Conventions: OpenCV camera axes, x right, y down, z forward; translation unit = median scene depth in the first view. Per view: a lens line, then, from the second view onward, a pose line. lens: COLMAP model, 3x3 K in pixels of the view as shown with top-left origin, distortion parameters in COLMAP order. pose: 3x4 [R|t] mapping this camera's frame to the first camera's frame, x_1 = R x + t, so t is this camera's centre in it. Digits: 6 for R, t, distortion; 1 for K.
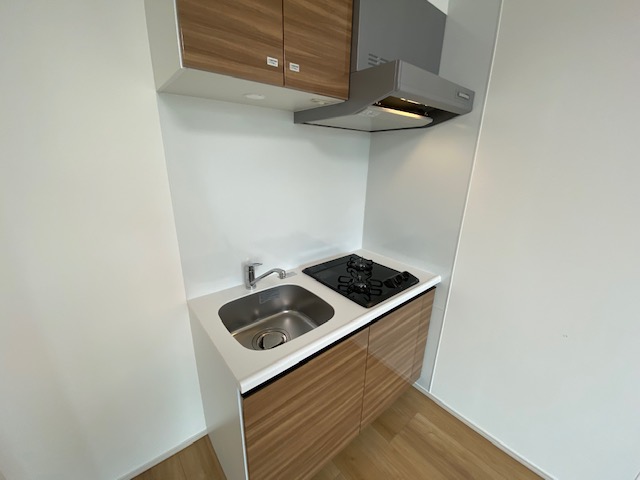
lens RADIAL K [[261.8, 0, 320.0], [0, 261.8, 240.0], [0, 0, 1]] dist [-0.022817, -0.000095]
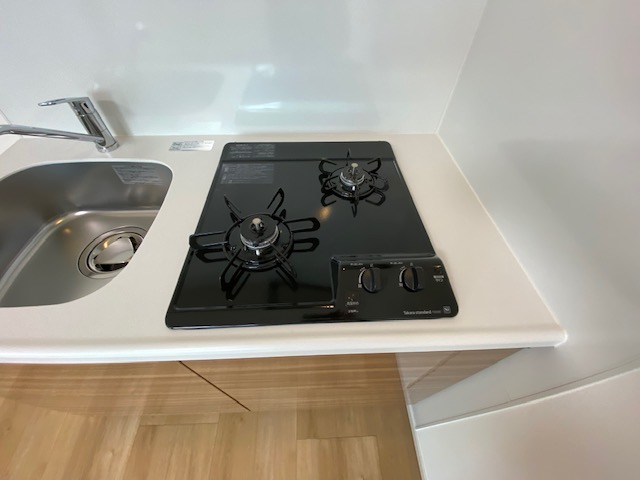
lens RADIAL K [[261.8, 0, 320.0], [0, 261.8, 240.0], [0, 0, 1]] dist [-0.022817, -0.000095]
pose [[0.784381, 0.469687, -0.405143, 0.339023], [-0.181163, 0.798155, 0.574568, -0.044507], [0.593234, -0.377283, 0.711148, 0.737876]]
